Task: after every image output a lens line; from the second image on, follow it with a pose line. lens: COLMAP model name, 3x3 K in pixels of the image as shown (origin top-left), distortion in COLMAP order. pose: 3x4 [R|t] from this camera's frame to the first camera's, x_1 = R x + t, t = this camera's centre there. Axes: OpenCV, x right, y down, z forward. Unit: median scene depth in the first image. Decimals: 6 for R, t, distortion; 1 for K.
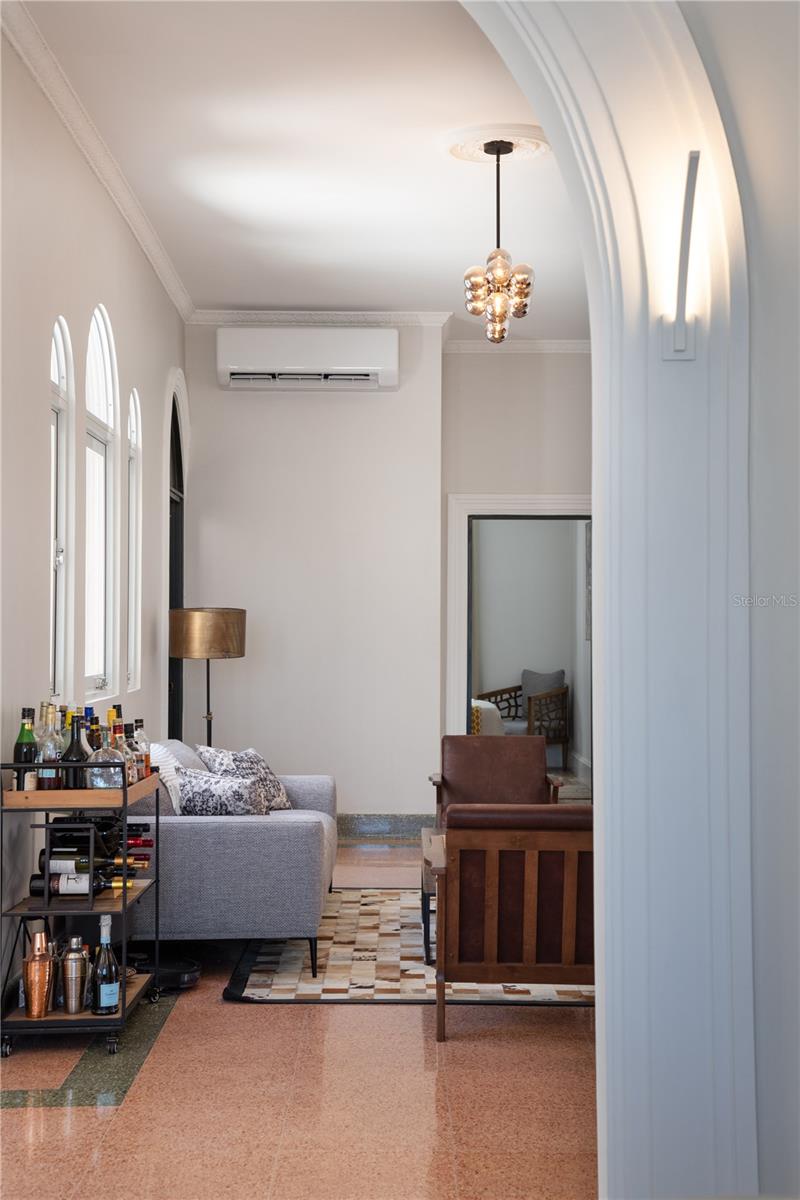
lens RADIAL K [[2004.0, 0, 399.1], [0, 2004.0, 600.5], [0, 0, 1]] dist [0.484940, 0.000000]
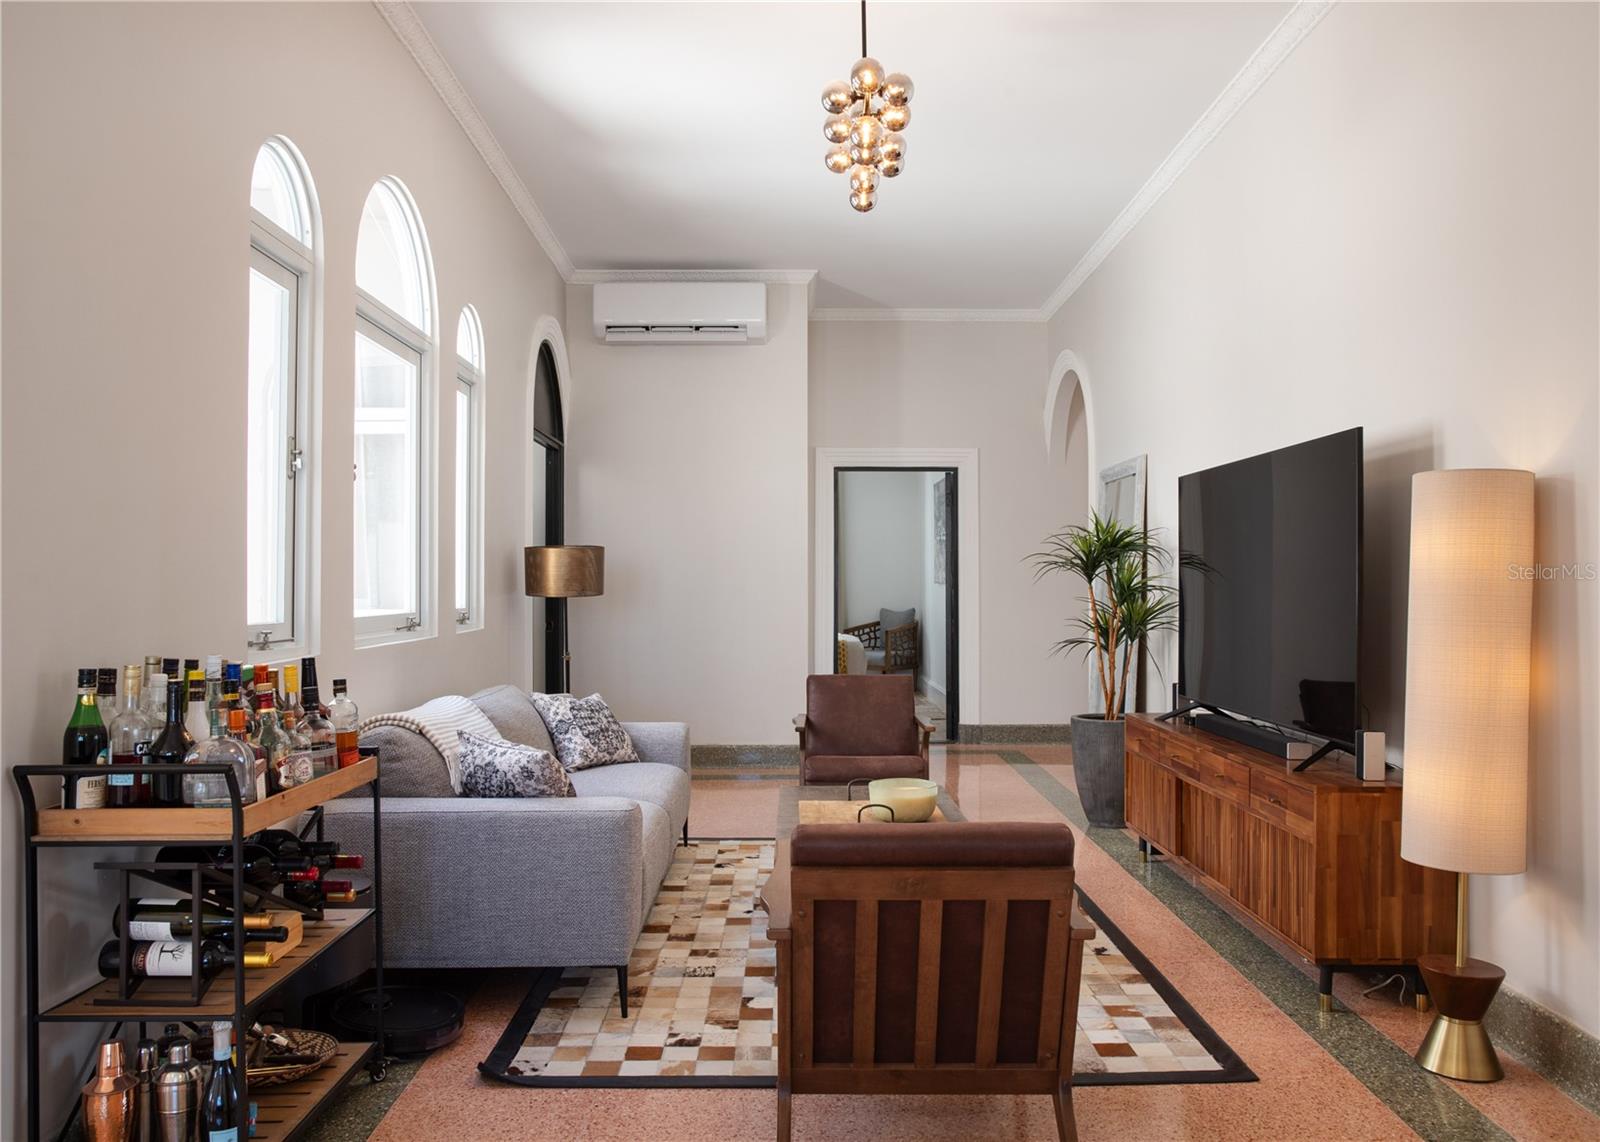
lens RADIAL K [[1144.7, 0, 795.0], [0, 1144.7, 576.4], [0, 0, 1]] dist [-0.003391, 0.001005]
pose [[0.999981, -0.005145, -0.003355, 0.022452], [0.005161, 0.999975, 0.004736, 0.021161], [0.003330, -0.004753, 0.999983, 0.565258]]
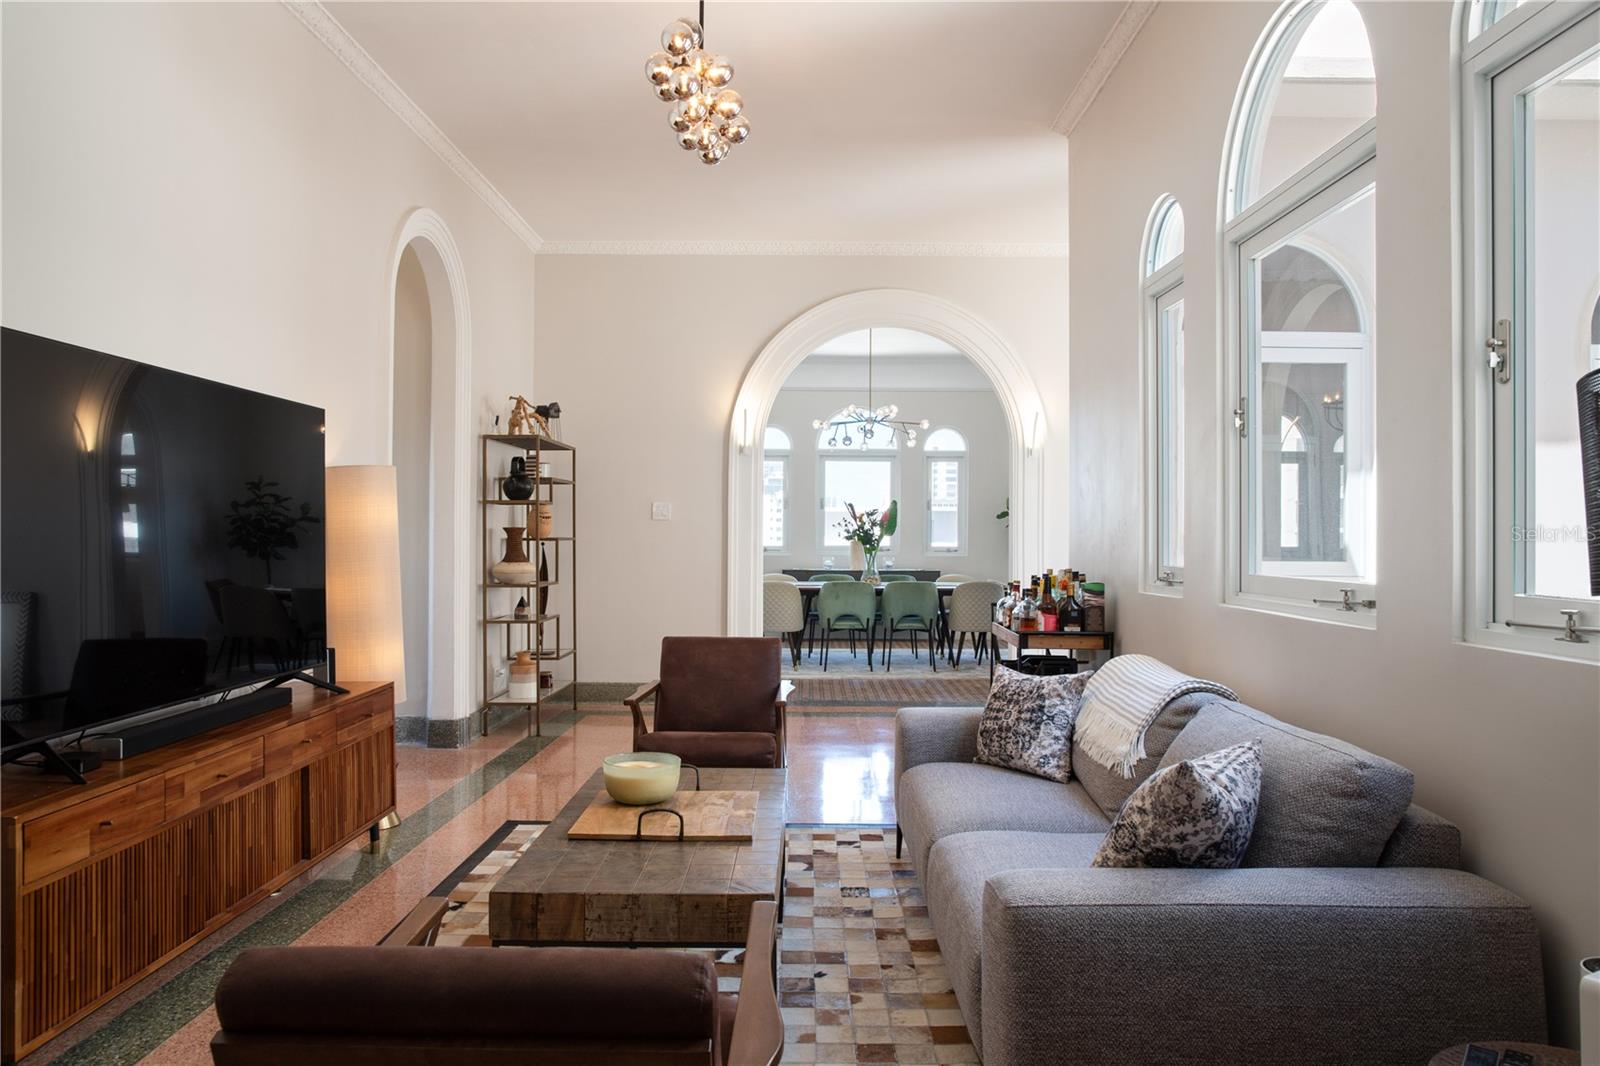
lens RADIAL K [[1099.9, 0, 800.4], [0, 1099.9, 532.6], [0, 0, 1]] dist [-0.004659, -0.000801]
pose [[-0.999877, -0.008330, 0.013317, 0.001777], [-0.008492, 0.999890, -0.012123, 0.030266], [-0.013215, -0.012235, -0.999838, 1.461260]]
